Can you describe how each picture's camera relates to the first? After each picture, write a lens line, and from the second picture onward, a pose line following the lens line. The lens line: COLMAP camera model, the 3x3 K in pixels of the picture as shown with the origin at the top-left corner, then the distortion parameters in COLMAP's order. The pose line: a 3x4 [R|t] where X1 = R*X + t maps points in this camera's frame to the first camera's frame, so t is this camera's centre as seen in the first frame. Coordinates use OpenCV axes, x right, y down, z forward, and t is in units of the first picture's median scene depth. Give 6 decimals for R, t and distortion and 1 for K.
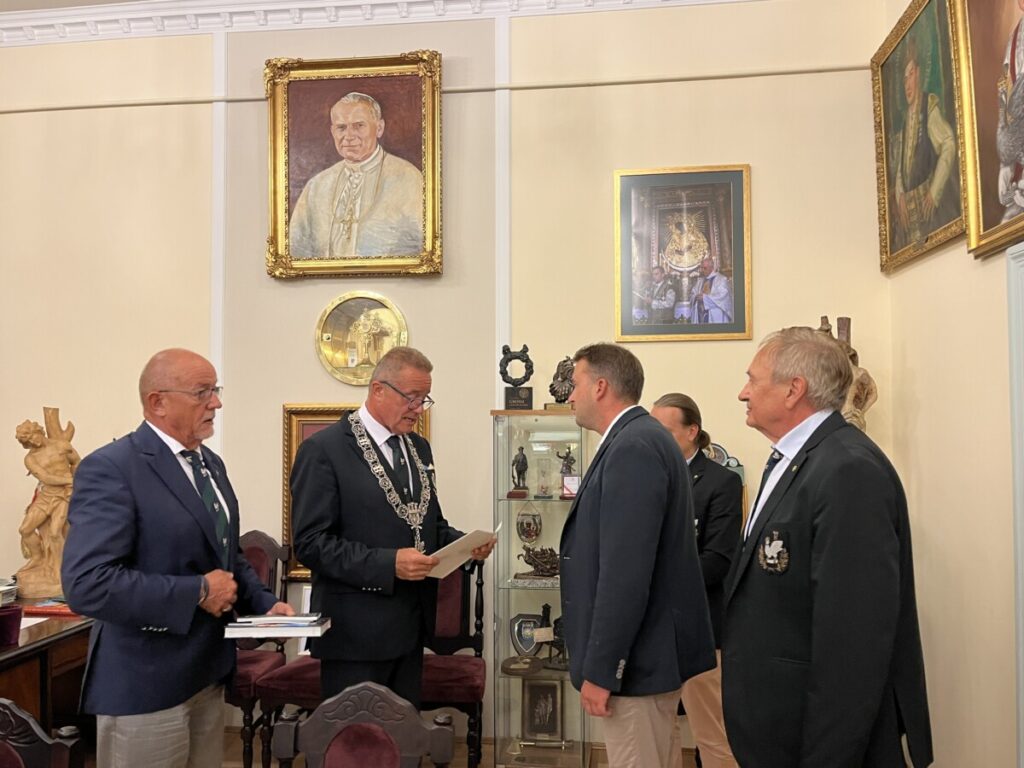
lens RADIAL K [[805.5, 0, 519.8], [0, 805.5, 386.3], [0, 0, 1]] dist [0.060764, -0.076491]
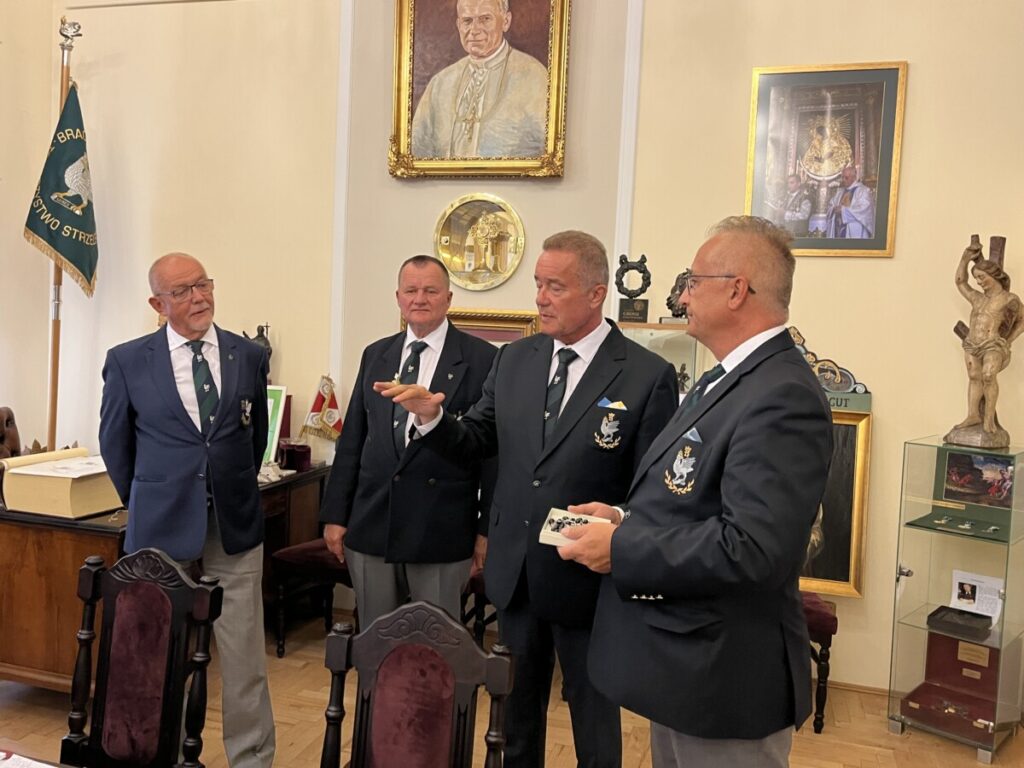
lens RADIAL K [[872.3, 0, 525.8], [0, 872.3, 378.8], [0, 0, 1]] dist [0.049187, -0.053481]
pose [[0.987795, 0.057135, -0.144899, 0.026069], [-0.043110, 0.994237, 0.098154, -0.000627], [0.149672, -0.090710, 0.984566, -0.060678]]
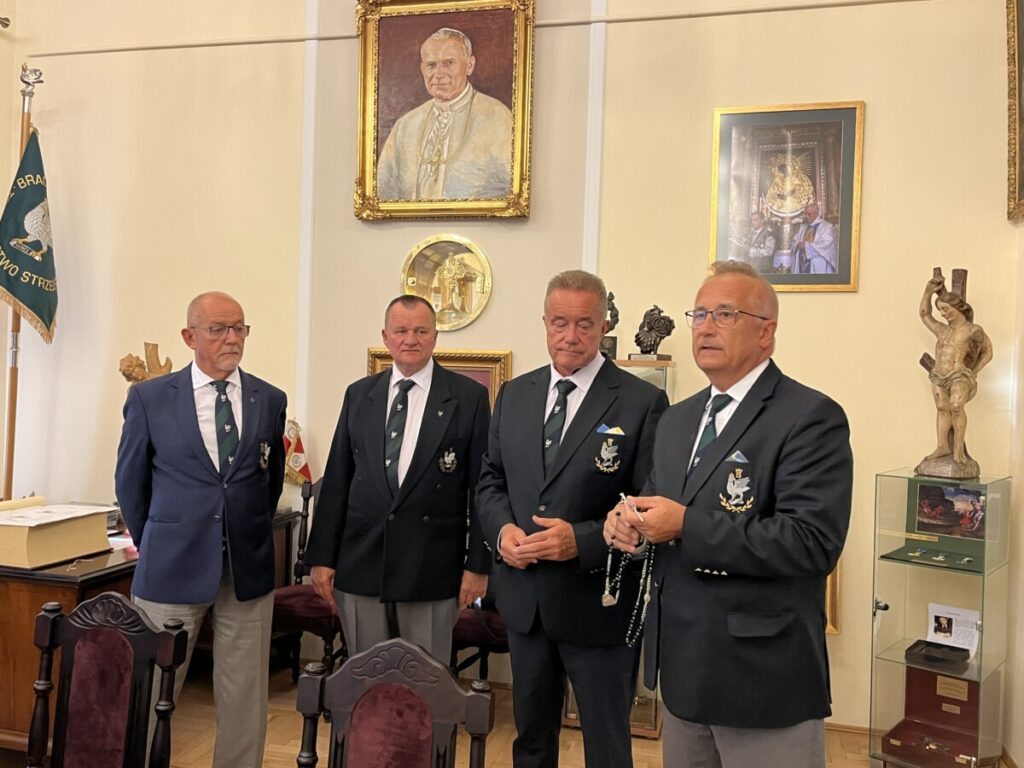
lens RADIAL K [[872.3, 0, 516.1], [0, 872.3, 385.9], [0, 0, 1]] dist [0.049187, -0.053481]
pose [[0.992319, 0.034446, -0.118811, 0.020625], [-0.028594, 0.998309, 0.050619, 0.010190], [0.120353, -0.046833, 0.991626, -0.053755]]
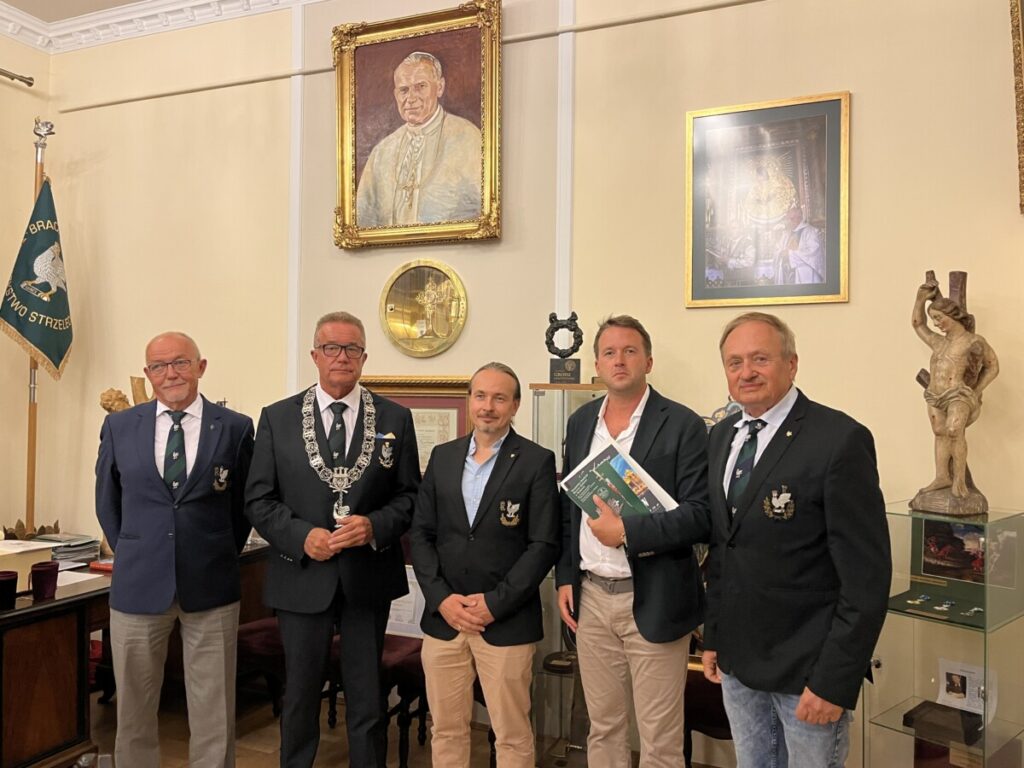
lens RADIAL K [[805.5, 0, 520.7], [0, 805.5, 382.7], [0, 0, 1]] dist [0.060764, -0.076491]
pose [[0.965254, 0.009997, -0.261124, 0.177486], [-0.004090, 0.999723, 0.023157, 0.006874], [0.261283, -0.021284, 0.965027, 0.100391]]
